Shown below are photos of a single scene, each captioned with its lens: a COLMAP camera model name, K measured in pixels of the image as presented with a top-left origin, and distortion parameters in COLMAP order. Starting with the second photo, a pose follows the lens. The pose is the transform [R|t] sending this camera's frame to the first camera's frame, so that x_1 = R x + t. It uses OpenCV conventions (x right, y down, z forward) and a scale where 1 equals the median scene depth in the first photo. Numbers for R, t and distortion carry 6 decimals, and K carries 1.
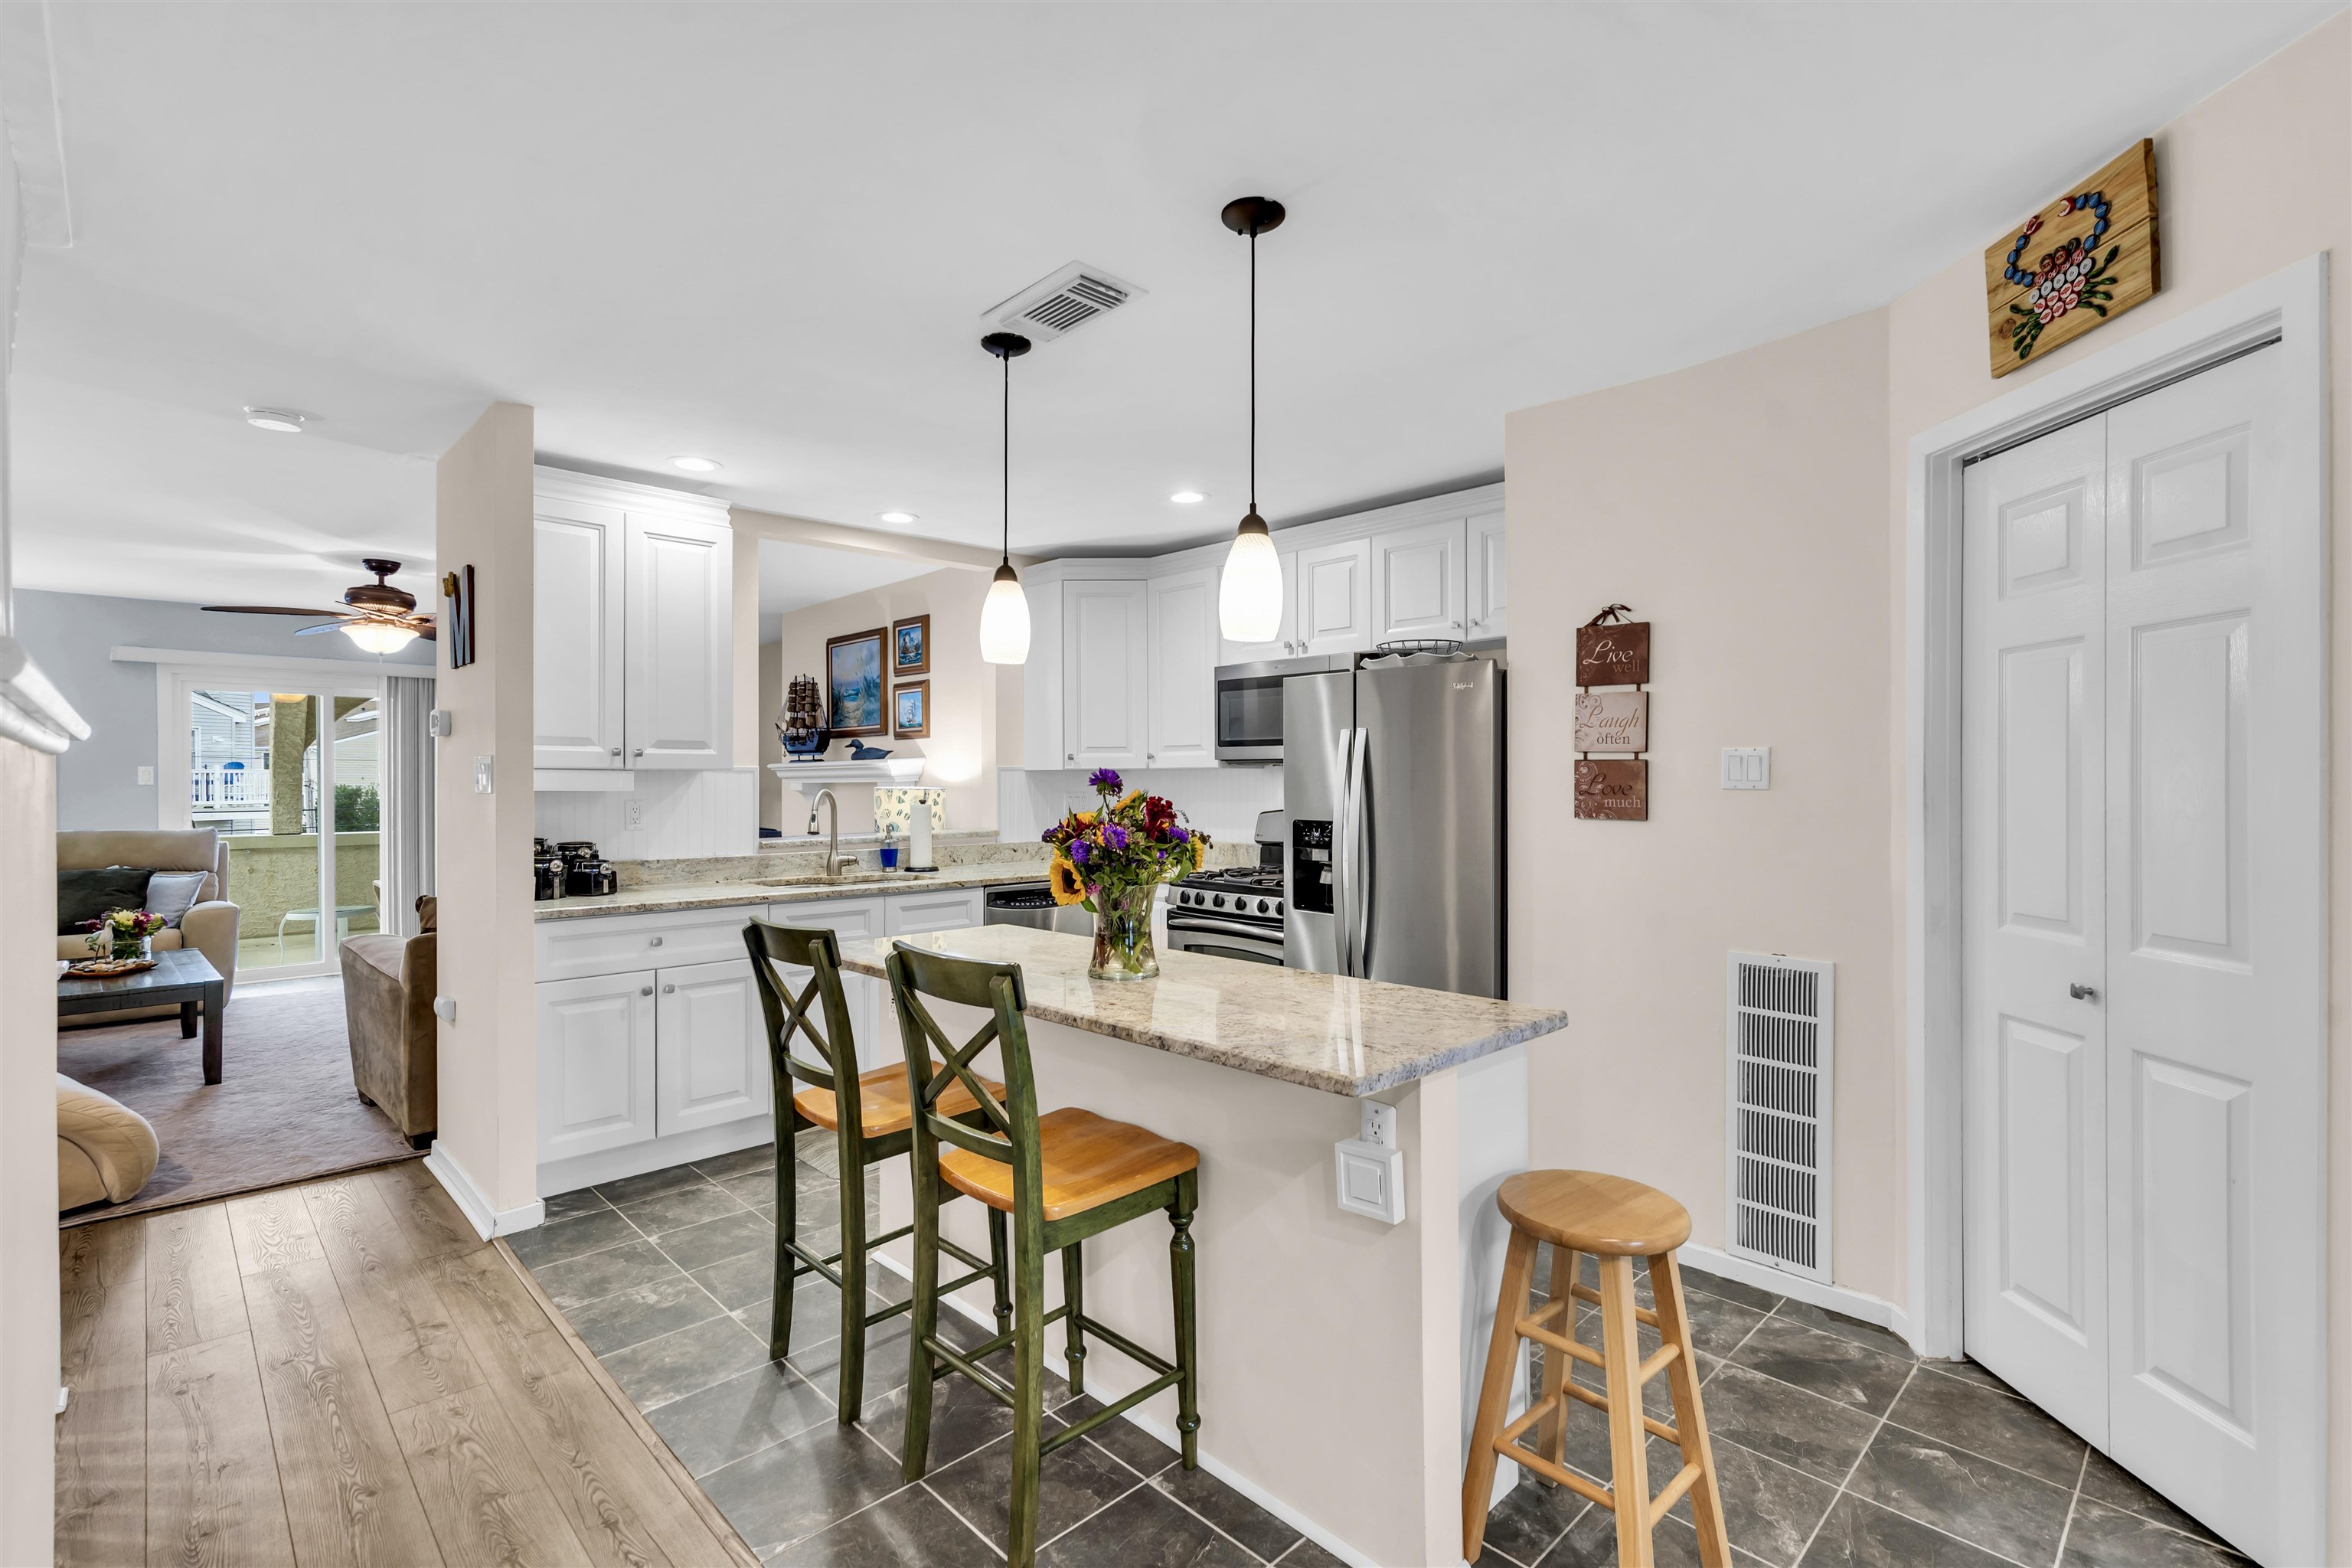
lens RADIAL K [[1058.7, 0, 1176.0], [0, 1058.7, 784.0], [0, 0, 1]] dist [0.016555, 0.000107]
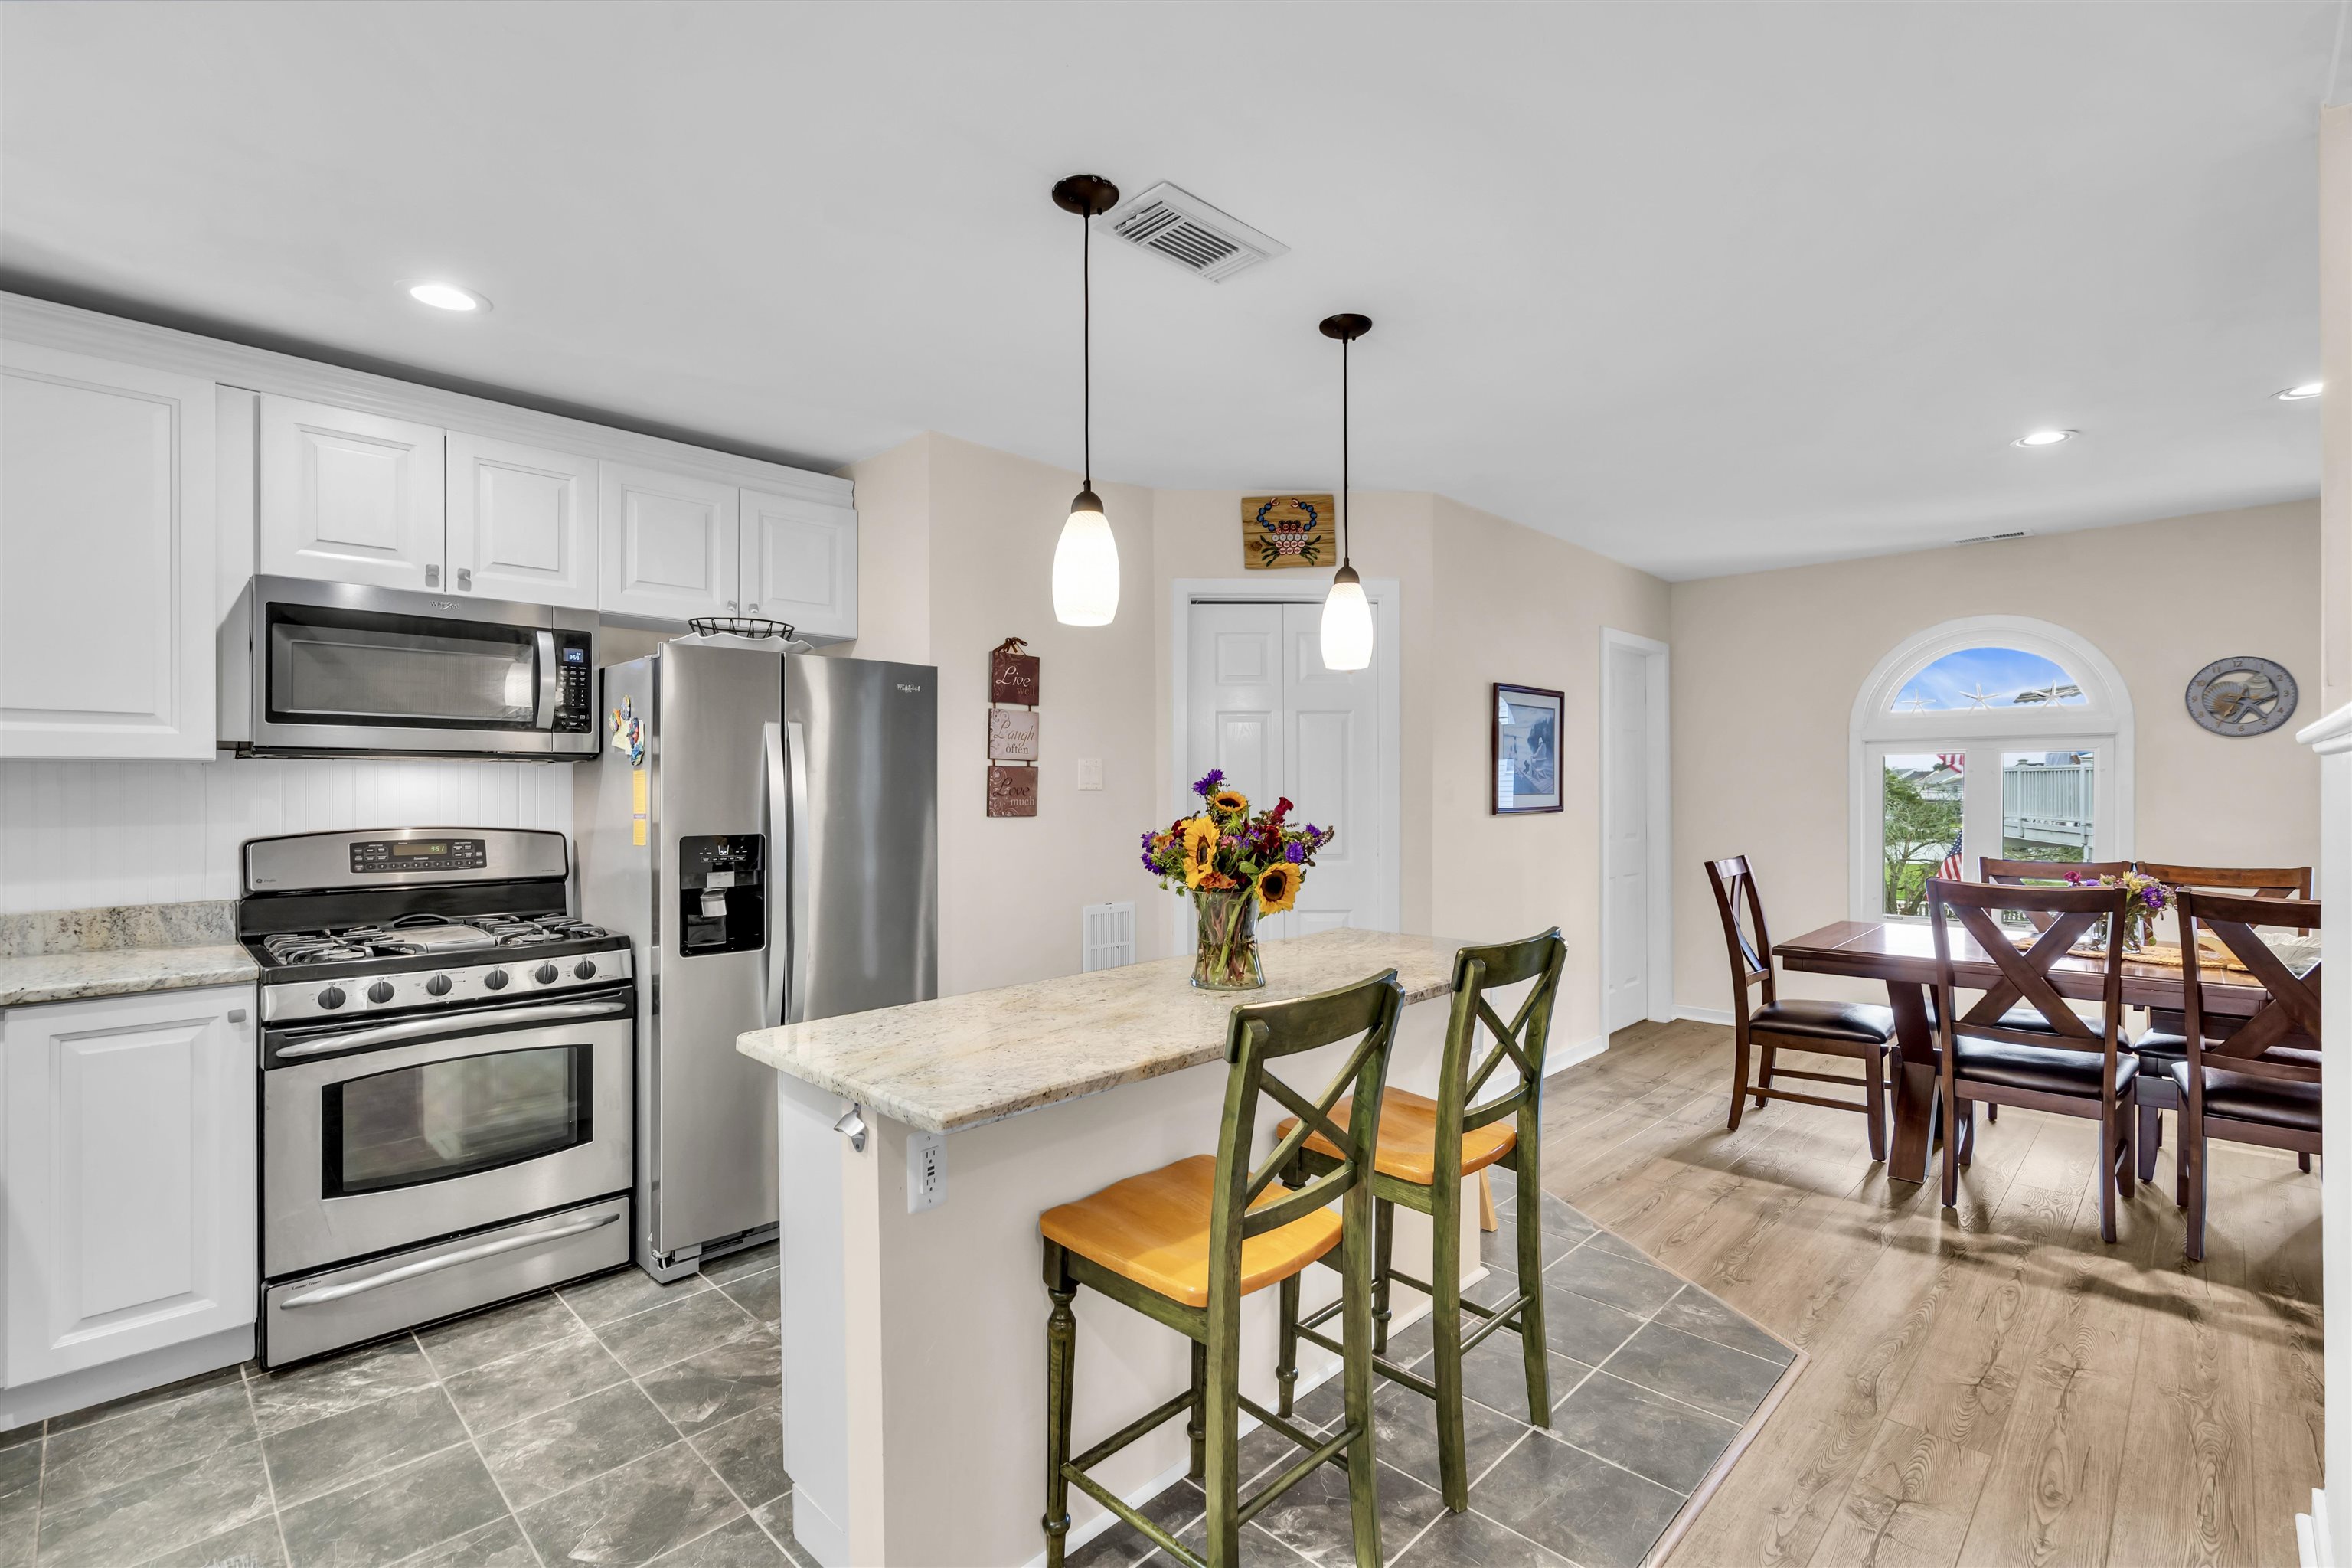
lens RADIAL K [[1059.9, 0, 1176.0], [0, 1059.9, 784.0], [0, 0, 1]] dist [-0.005261, 0.000462]
pose [[-0.010063, 0.002279, 0.999947, -0.786751], [0.004896, 0.999986, -0.002230, 0.000541], [-0.999937, 0.004873, -0.010074, 0.828974]]
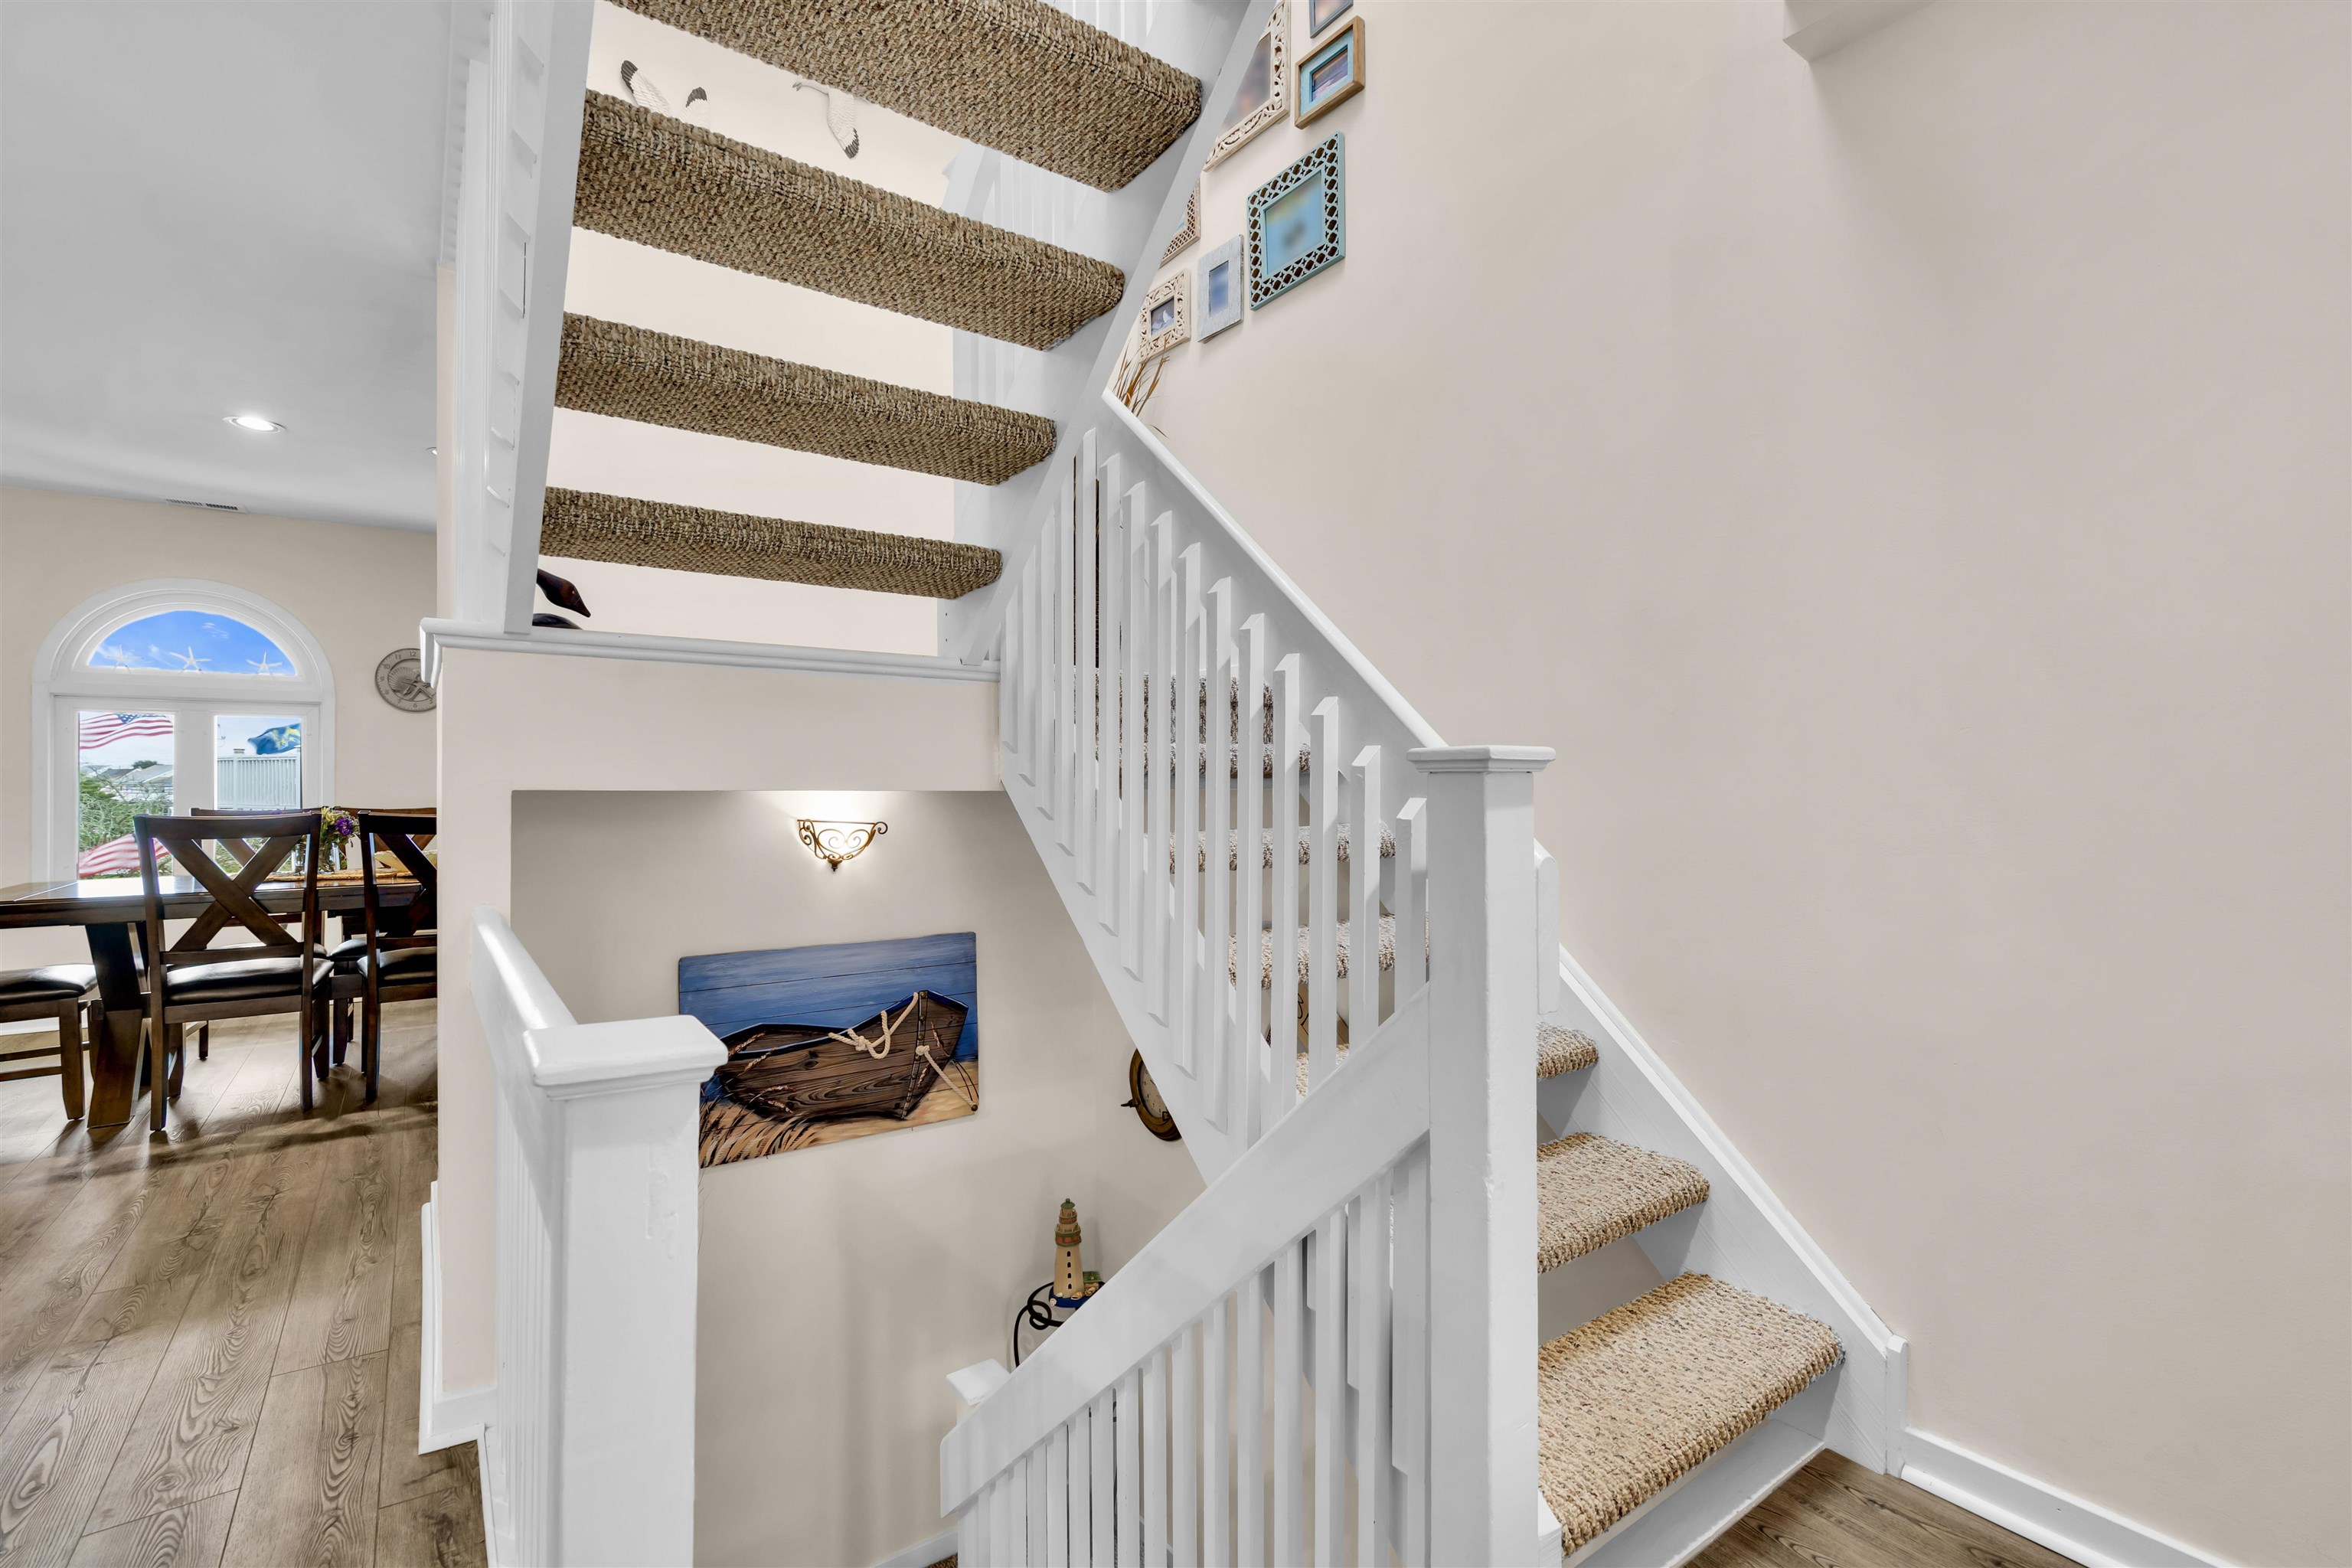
lens RADIAL K [[1059.9, 0, 1176.0], [0, 1059.9, 784.0], [0, 0, 1]] dist [-0.005261, 0.000462]
pose [[-0.987129, -0.000966, 0.159923, -1.195363], [-0.000764, 0.999999, 0.001323, 0.141058], [-0.159924, 0.001184, -0.987129, 1.142507]]
